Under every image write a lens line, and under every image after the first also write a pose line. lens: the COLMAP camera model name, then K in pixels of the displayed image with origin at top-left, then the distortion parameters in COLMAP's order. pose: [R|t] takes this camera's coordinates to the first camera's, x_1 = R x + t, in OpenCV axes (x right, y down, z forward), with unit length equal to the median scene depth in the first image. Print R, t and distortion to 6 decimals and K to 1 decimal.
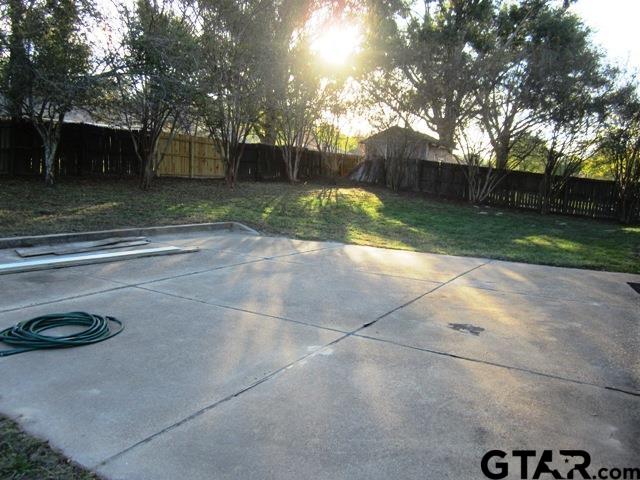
lens RADIAL K [[537.1, 0, 319.2], [0, 537.1, 239.7], [0, 0, 1]] dist [-0.044771, 0.025899]
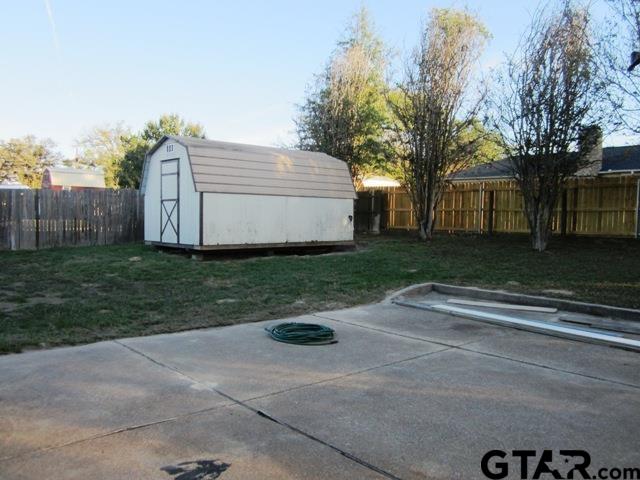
lens RADIAL K [[537.1, 0, 319.3], [0, 537.1, 240.4], [0, 0, 1]] dist [-0.044771, 0.025899]
pose [[-0.302276, -0.000123, -0.953221, 0.909005], [-0.152046, 0.987203, 0.048088, -0.159720], [0.941016, 0.159469, -0.298426, 1.424533]]
